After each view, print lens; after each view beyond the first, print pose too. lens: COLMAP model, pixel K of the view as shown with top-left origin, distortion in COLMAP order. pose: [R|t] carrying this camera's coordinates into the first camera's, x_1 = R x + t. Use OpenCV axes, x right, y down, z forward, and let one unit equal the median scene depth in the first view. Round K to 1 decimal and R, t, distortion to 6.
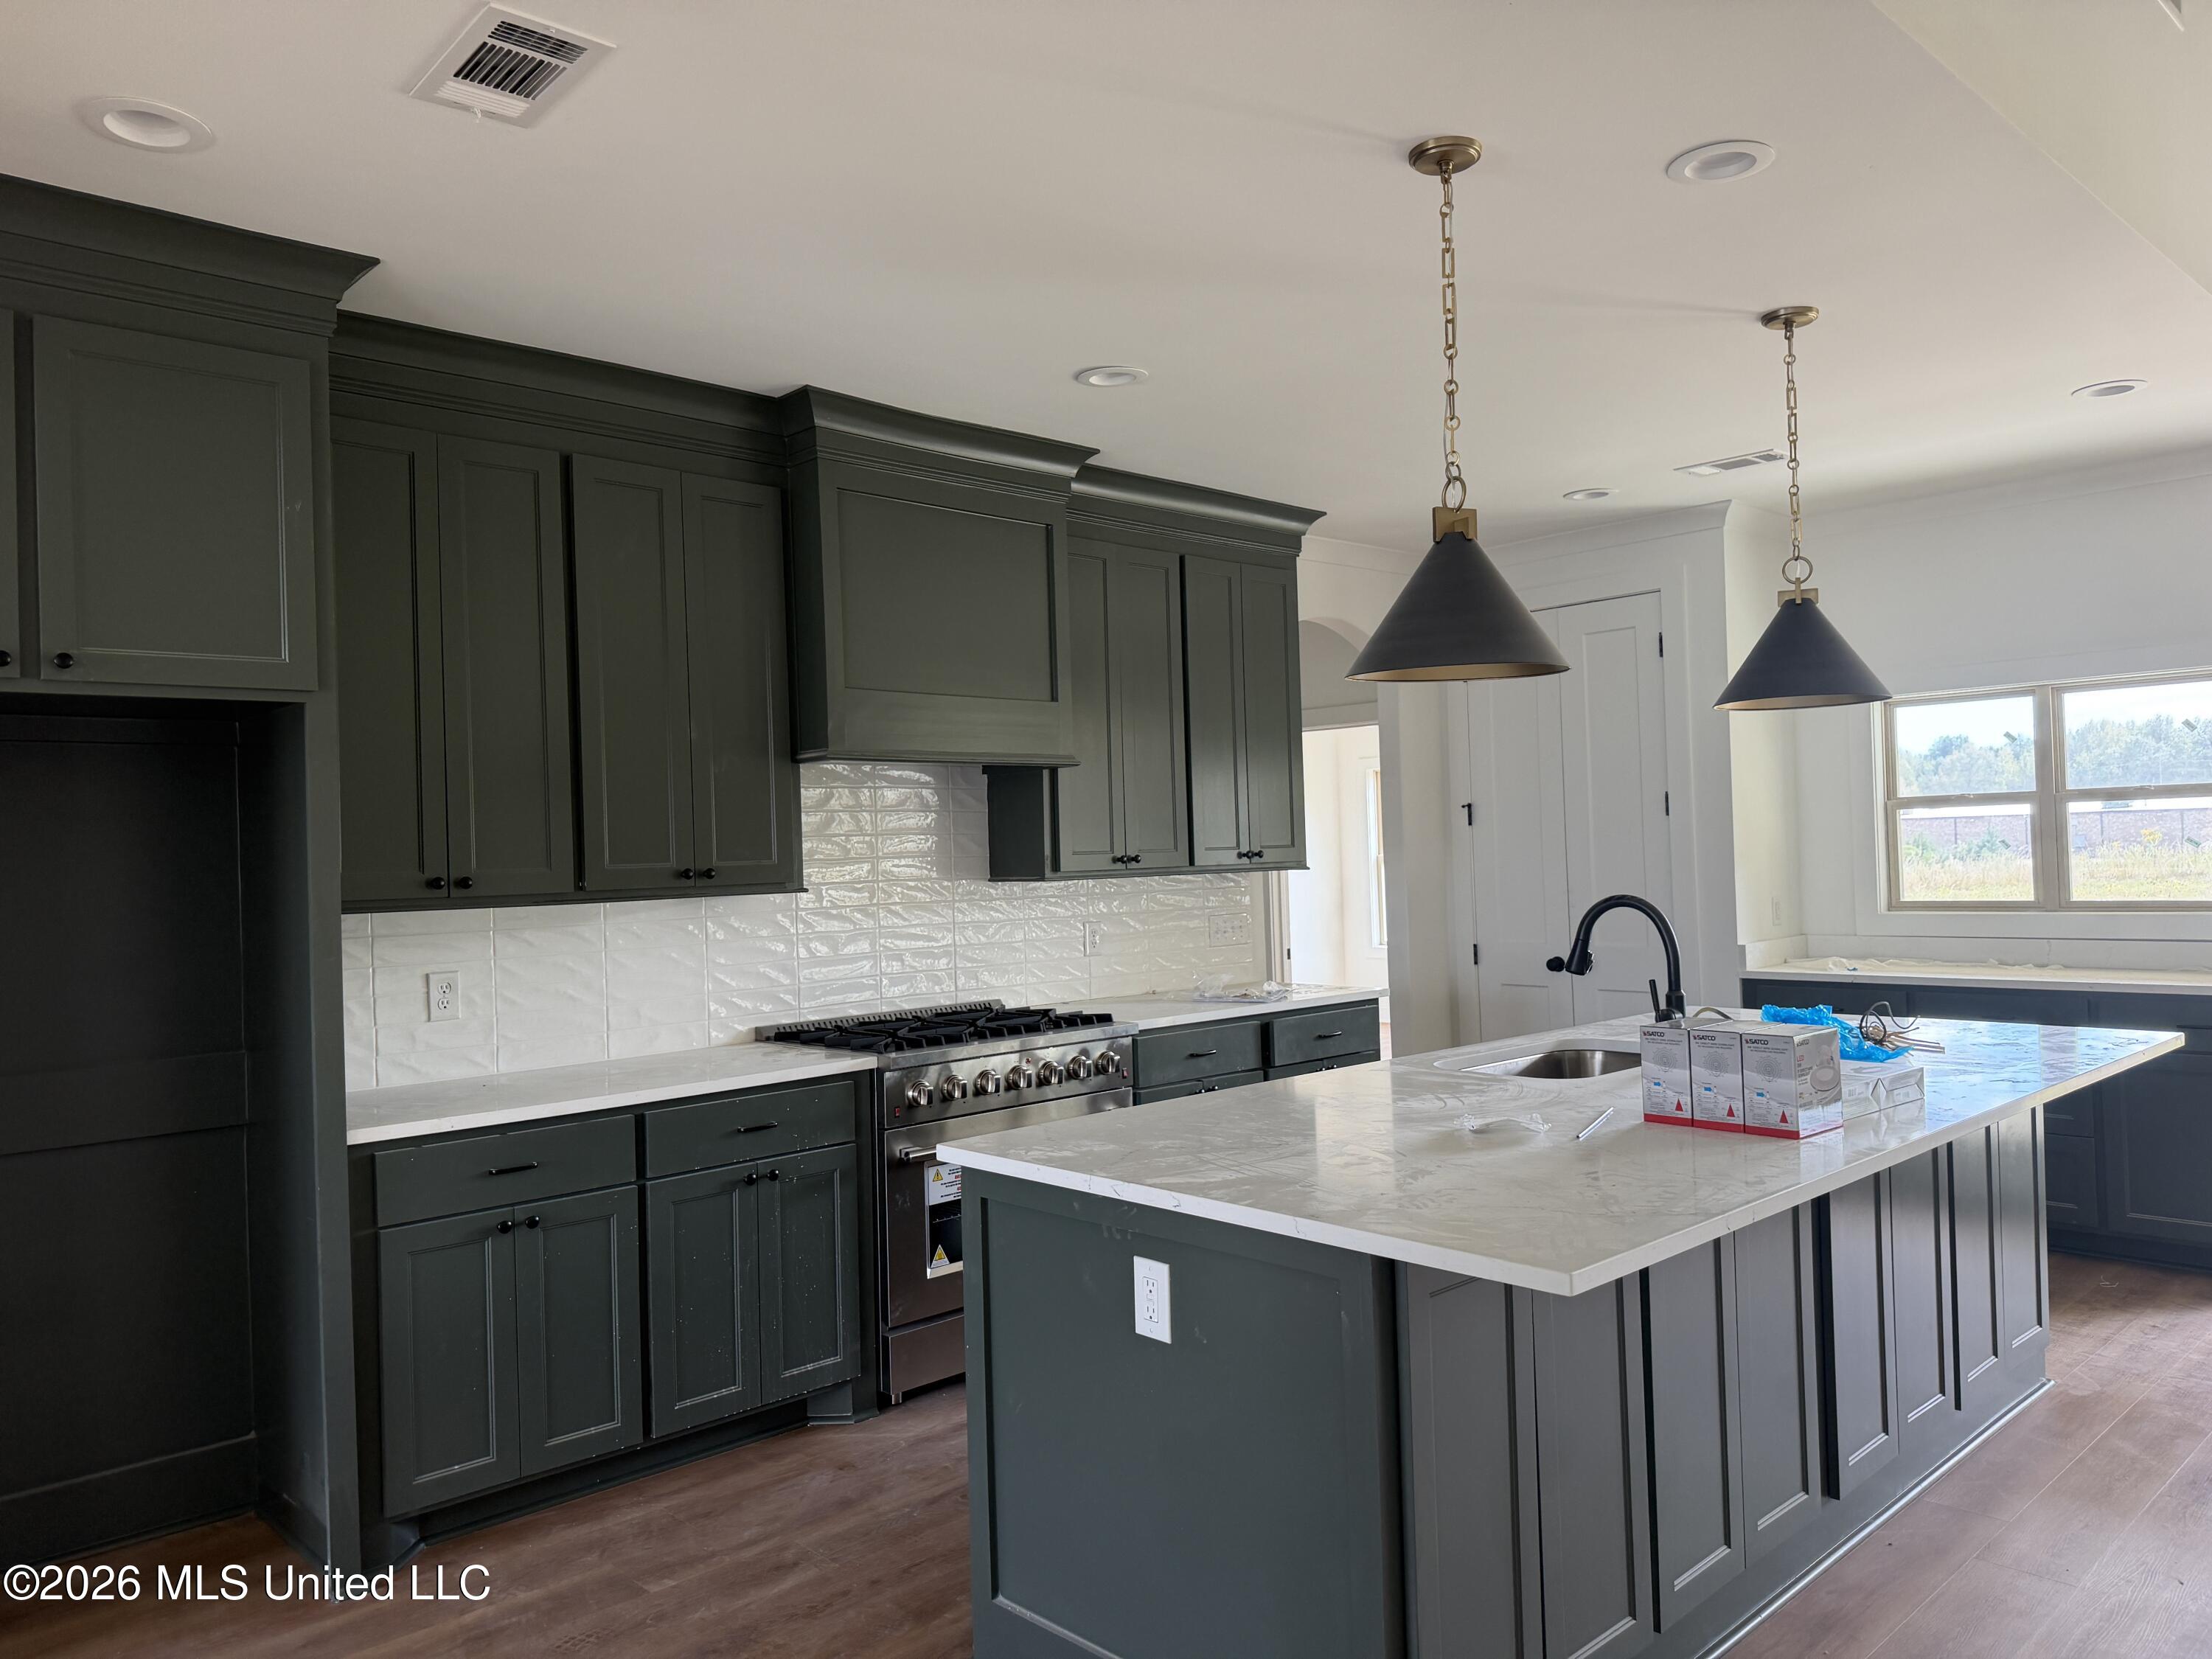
lens RADIAL K [[1563.4, 0, 1104.0], [0, 1563.4, 809.1], [0, 0, 1]] dist [0.049451, -0.047184]
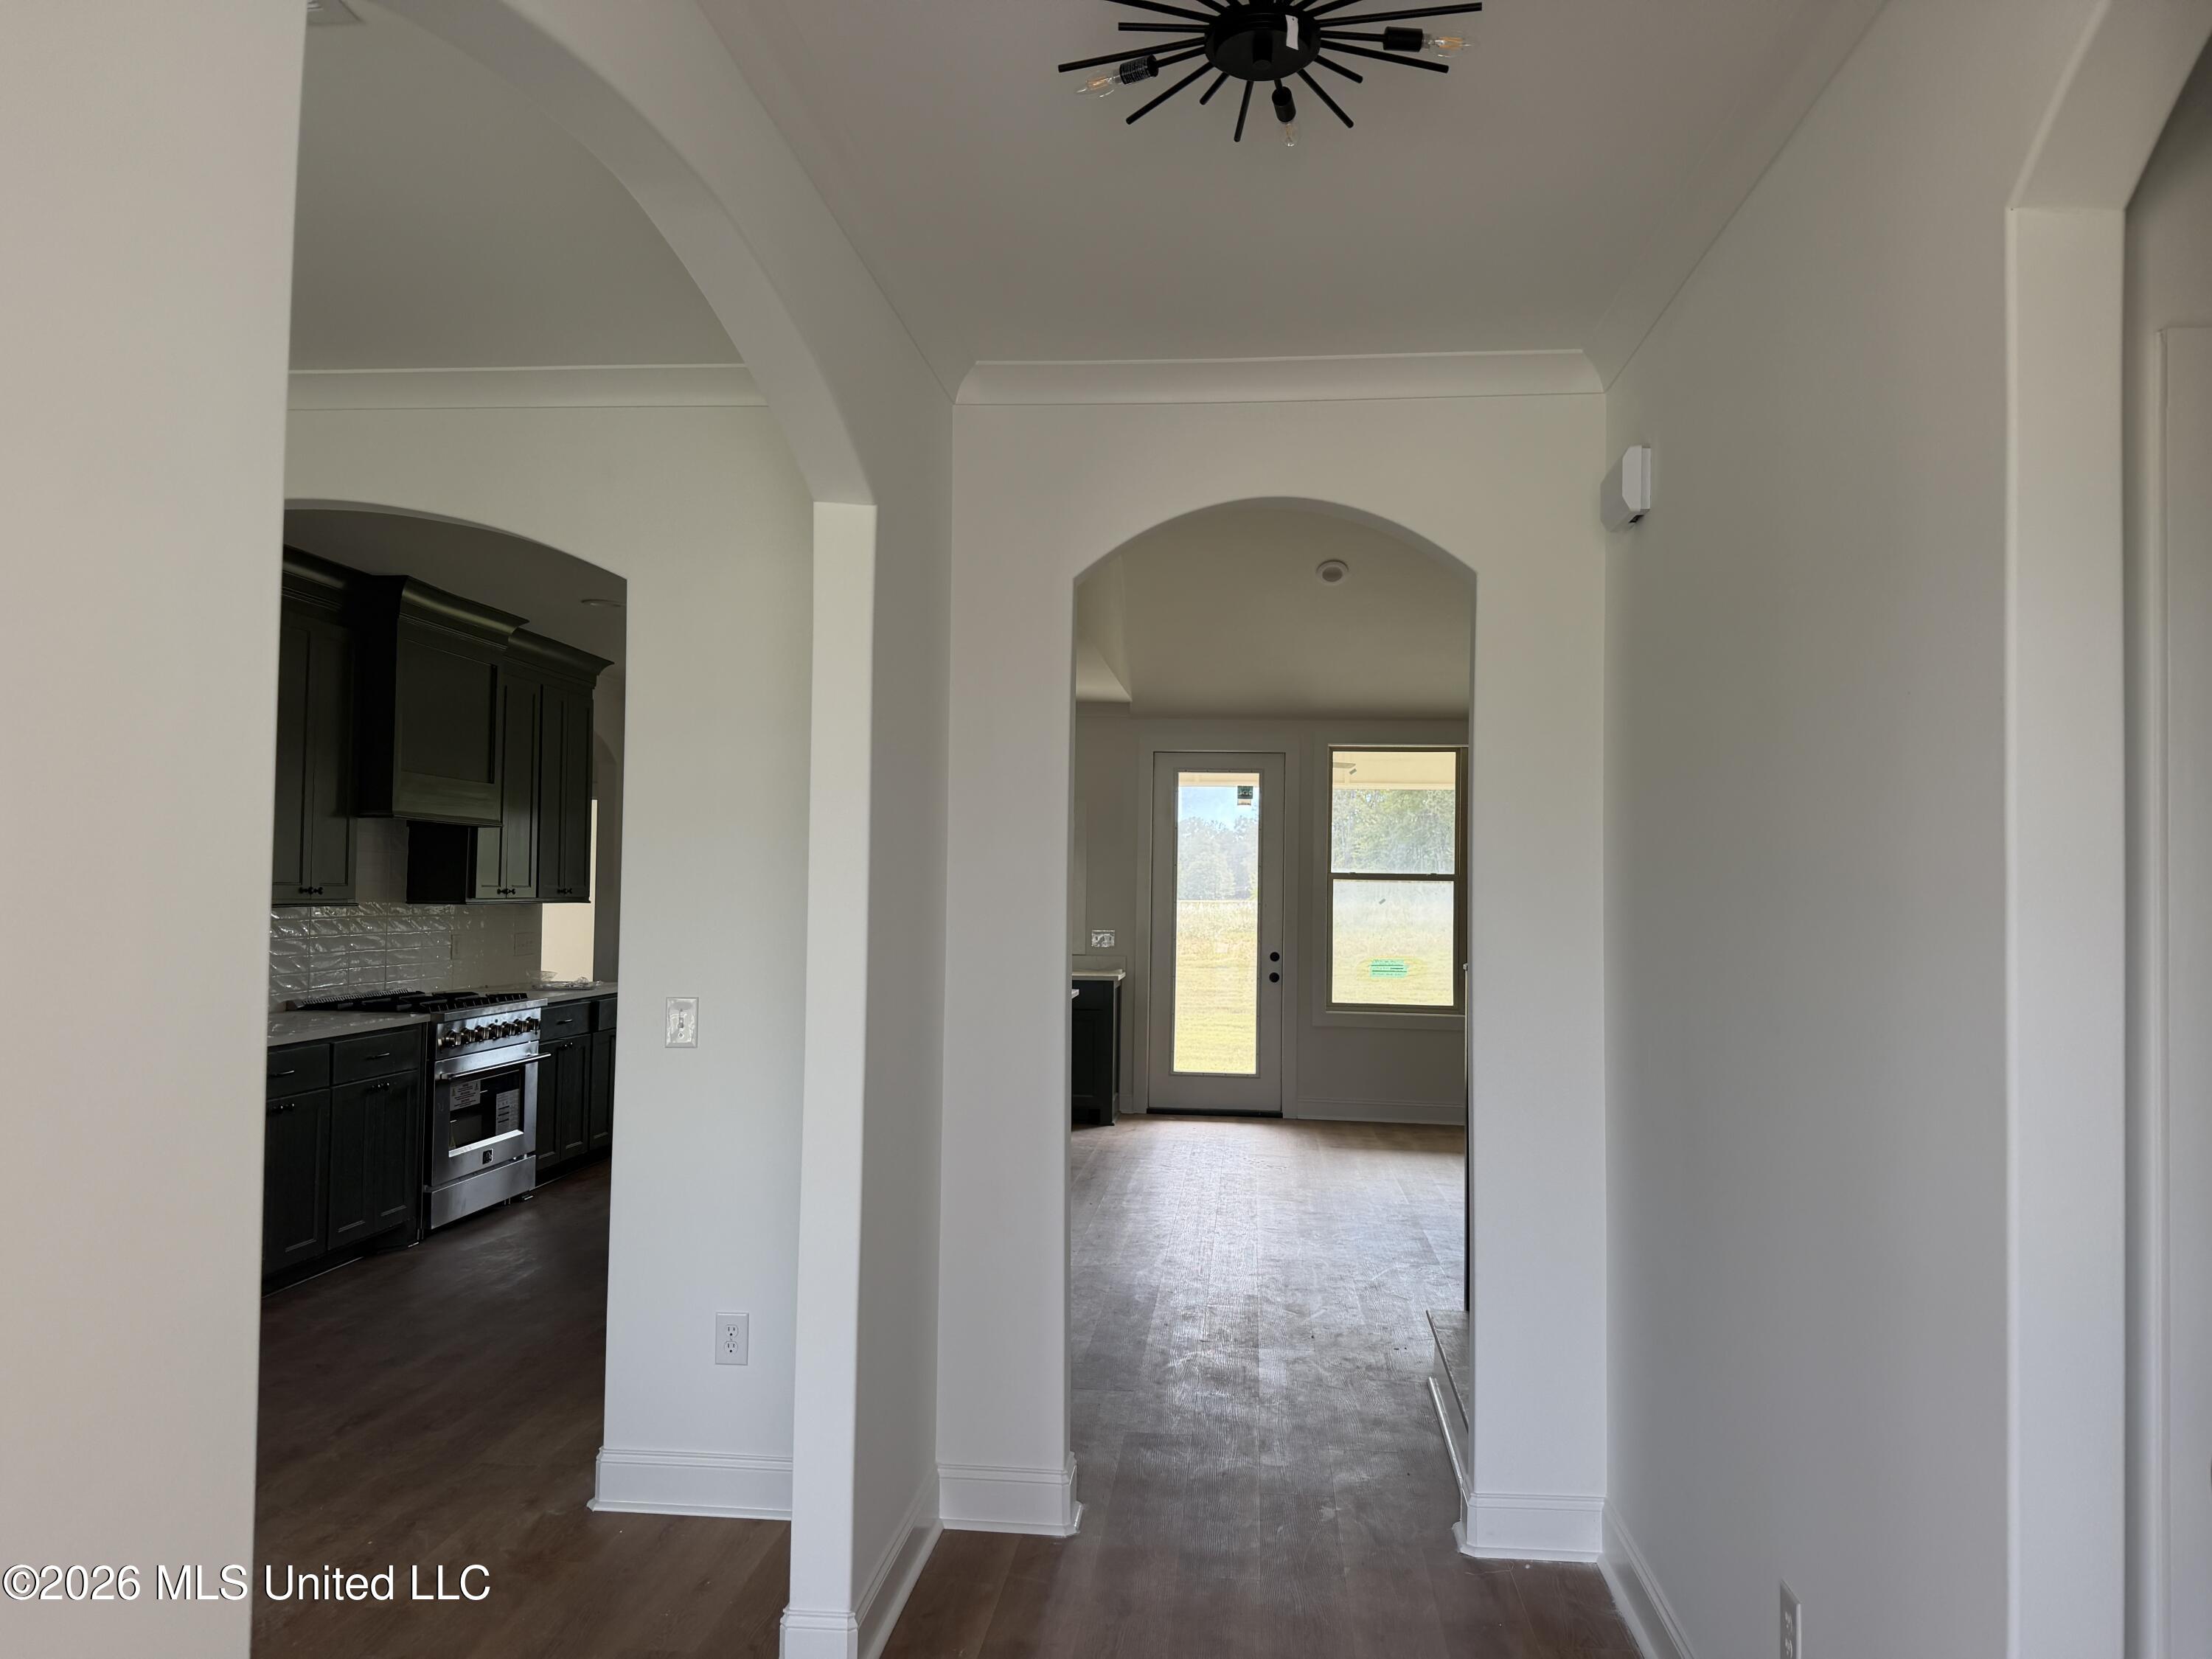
lens RADIAL K [[1563.4, 0, 1106.2], [0, 1563.4, 831.4], [0, 0, 1]] dist [0.049451, -0.047184]
pose [[0.763272, 0.061526, 0.643141, -0.549989], [-0.049904, 0.998096, -0.036258, 0.001467], [-0.644147, -0.004420, 0.764889, -0.522282]]
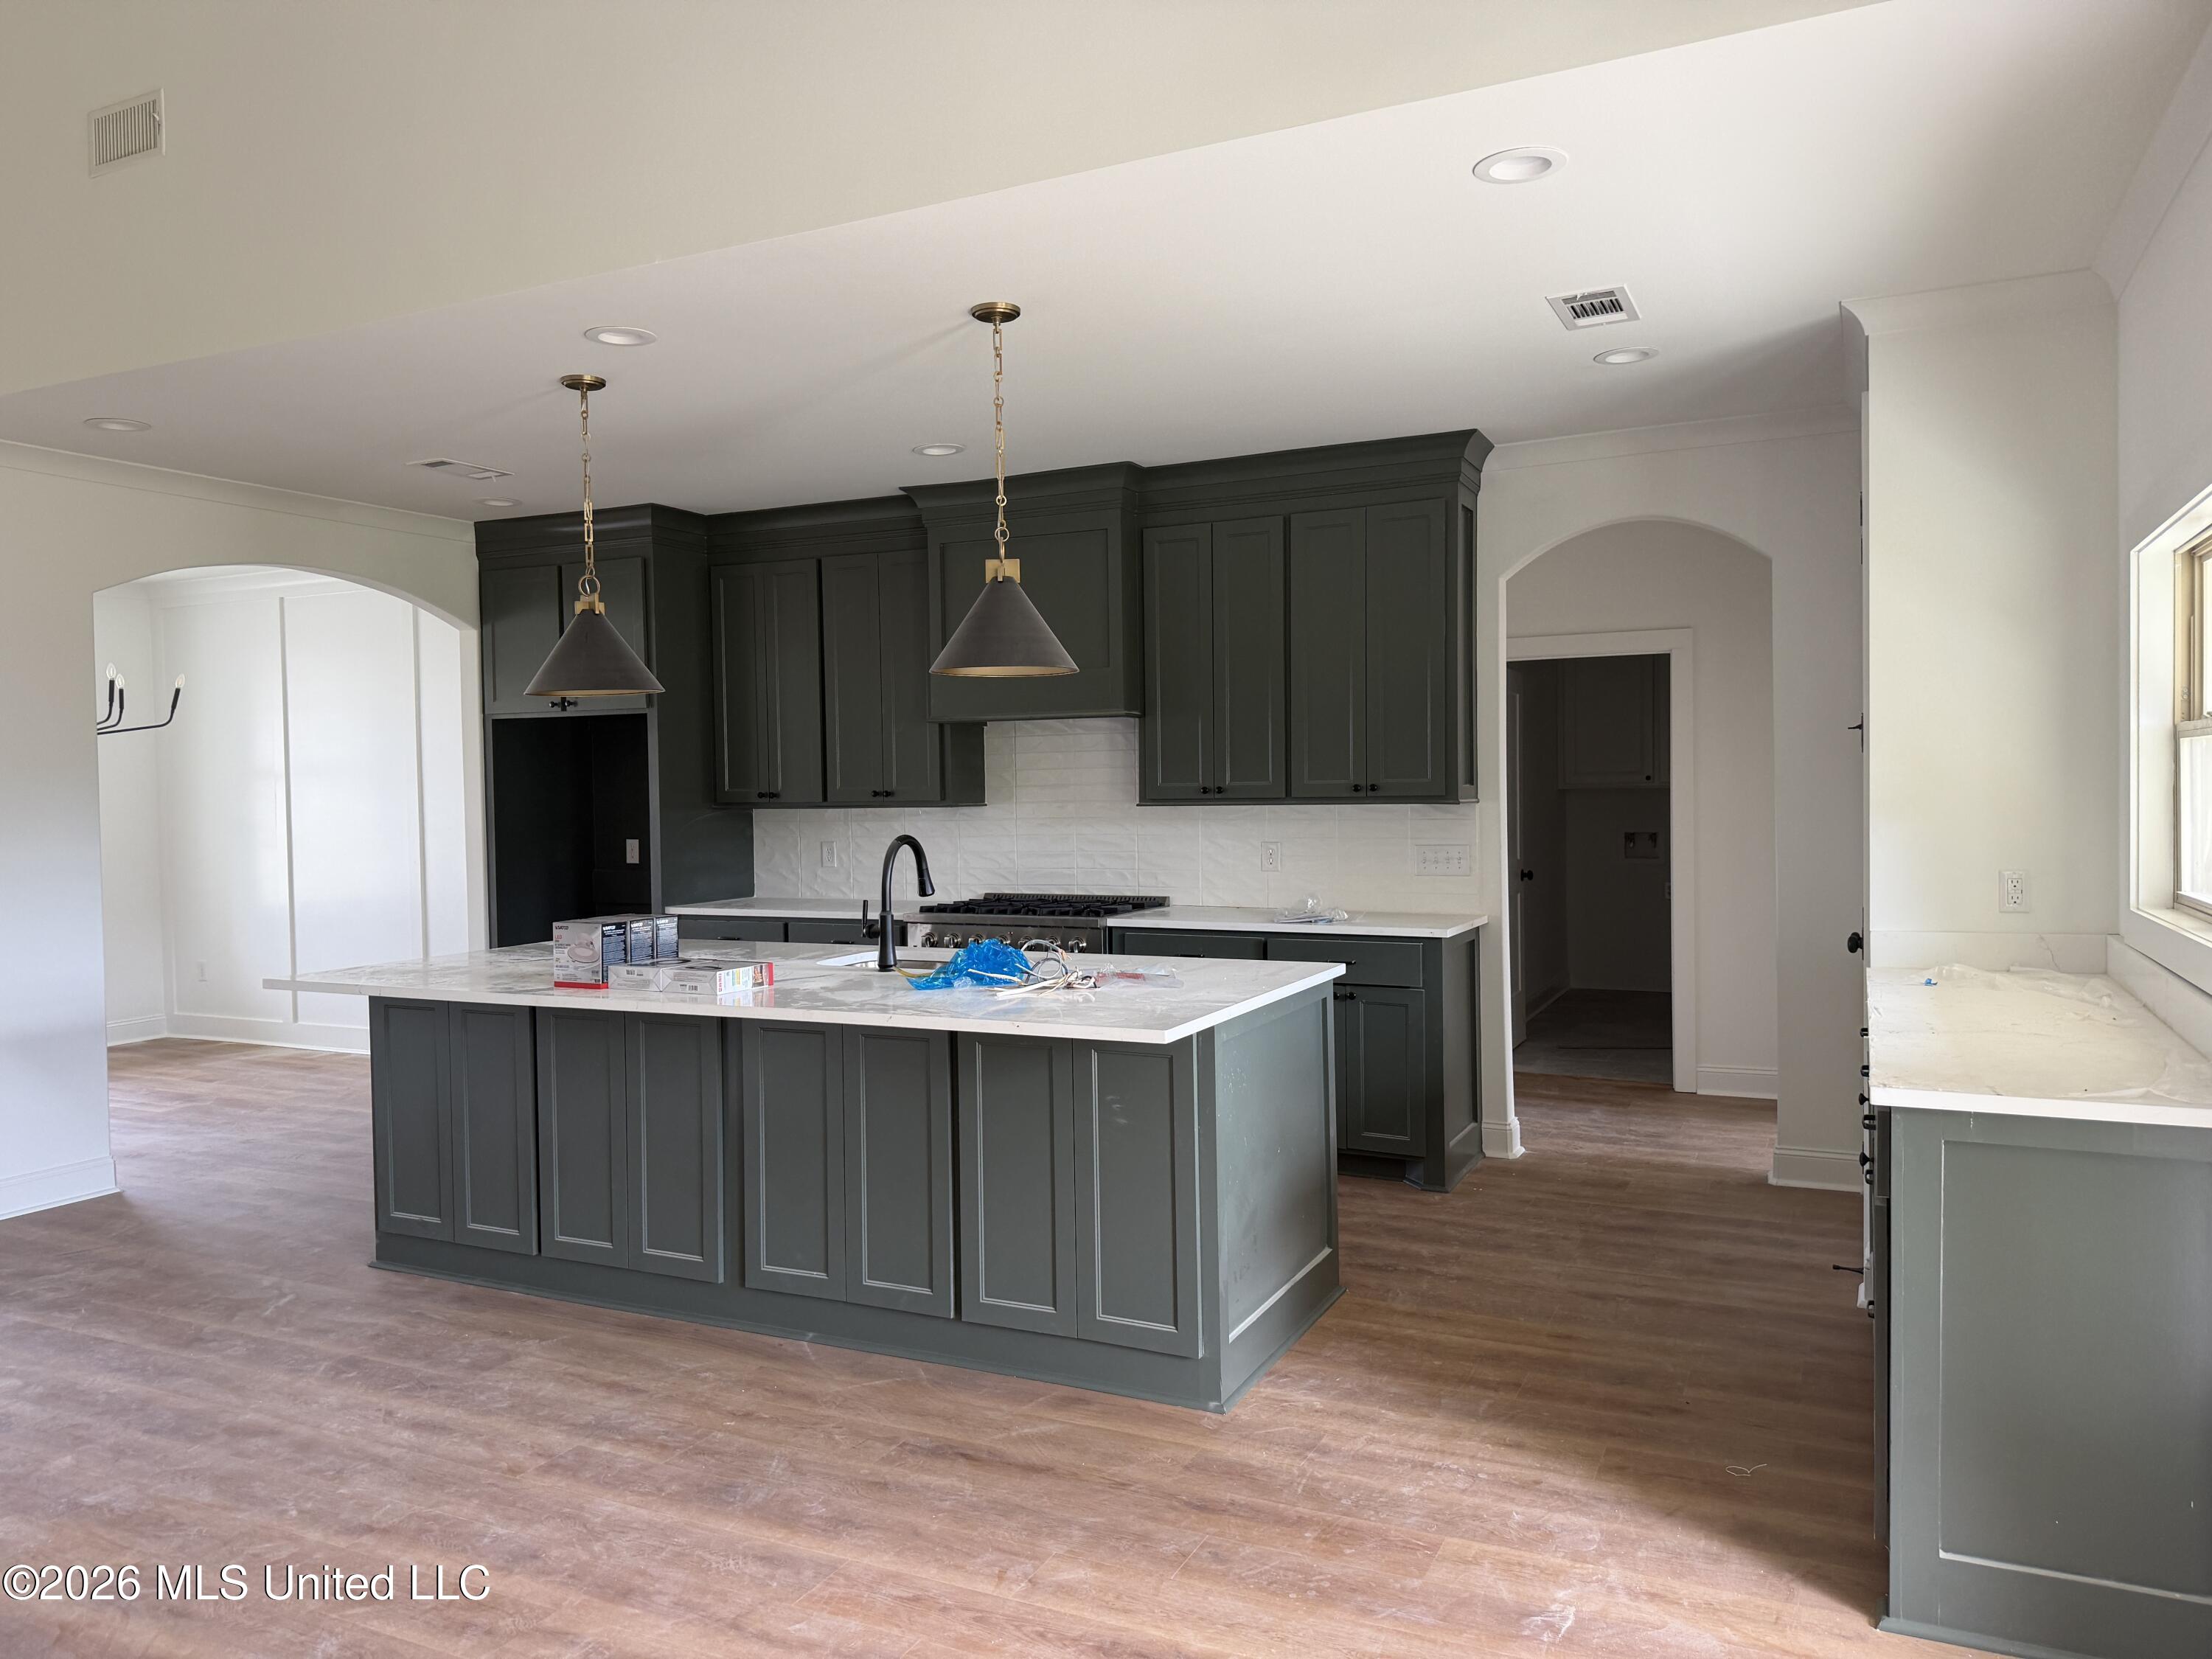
lens RADIAL K [[1563.4, 0, 1113.9], [0, 1563.4, 822.4], [0, 0, 1]] dist [0.049451, -0.047184]
pose [[0.349799, 0.049037, -0.935540, 1.165221], [0.030201, 0.997520, 0.063578, -0.022616], [0.936338, -0.050493, 0.347451, 0.544024]]
